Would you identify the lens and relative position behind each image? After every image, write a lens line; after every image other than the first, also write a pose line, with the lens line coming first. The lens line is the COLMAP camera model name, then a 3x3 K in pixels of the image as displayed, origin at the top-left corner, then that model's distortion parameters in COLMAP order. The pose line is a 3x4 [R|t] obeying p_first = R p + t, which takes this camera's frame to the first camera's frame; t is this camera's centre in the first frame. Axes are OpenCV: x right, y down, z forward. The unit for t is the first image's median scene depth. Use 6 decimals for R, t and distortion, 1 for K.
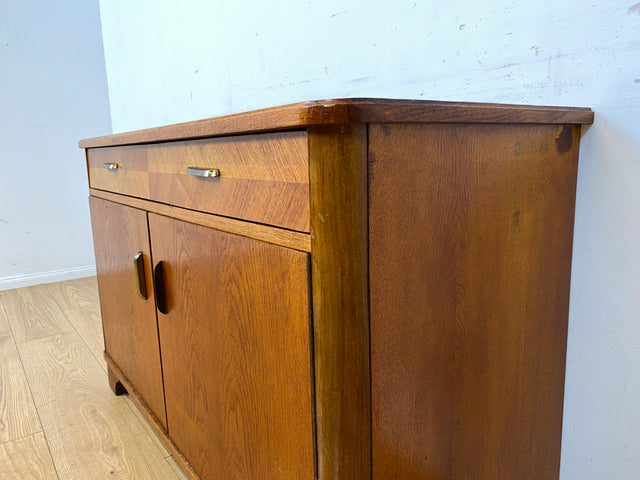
lens RADIAL K [[488.9, 0, 319.8], [0, 488.9, 236.4], [0, 0, 1]] dist [0.032179, -0.037774]
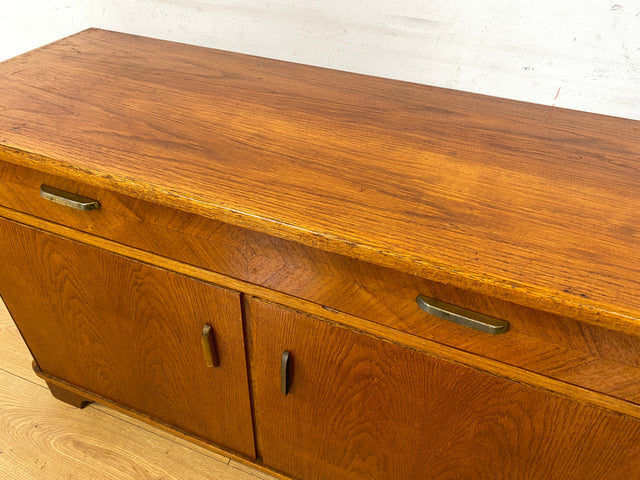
lens RADIAL K [[488.9, 0, 312.6], [0, 488.9, 233.9], [0, 0, 1]] dist [0.032179, -0.037774]
pose [[0.841357, -0.299254, 0.450073, -0.516564], [0.042656, 0.866896, 0.496660, -0.437781], [-0.538794, -0.398670, 0.742134, 0.423641]]
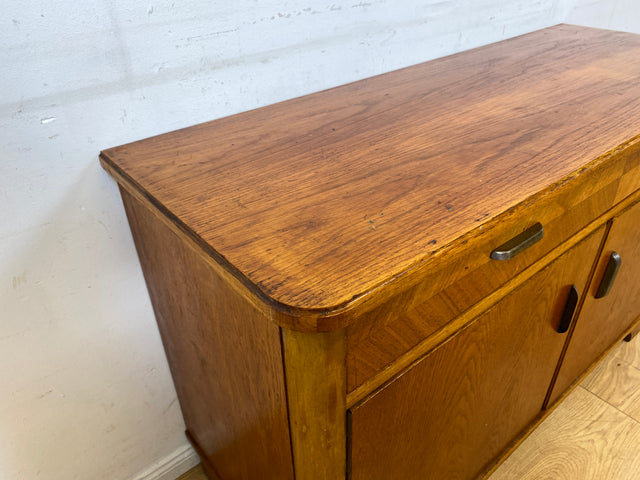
lens RADIAL K [[488.9, 0, 320.2], [0, 488.9, 241.6], [0, 0, 1]] dist [0.032179, -0.037774]
pose [[-0.055346, -0.530814, 0.845679, -0.948236], [0.203494, 0.823203, 0.530025, -0.508609], [-0.977511, 0.201426, 0.062456, 1.313226]]
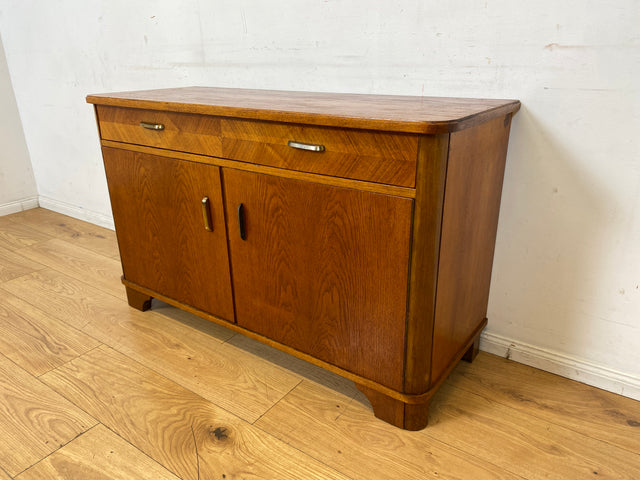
lens RADIAL K [[488.9, 0, 324.9], [0, 488.9, 246.3], [0, 0, 1]] dist [0.032179, -0.037774]
pose [[0.947205, -0.102588, 0.303774, -0.472288], [0.040020, 0.977850, 0.205445, -0.094094], [-0.318121, -0.182442, 0.930330, -0.346769]]
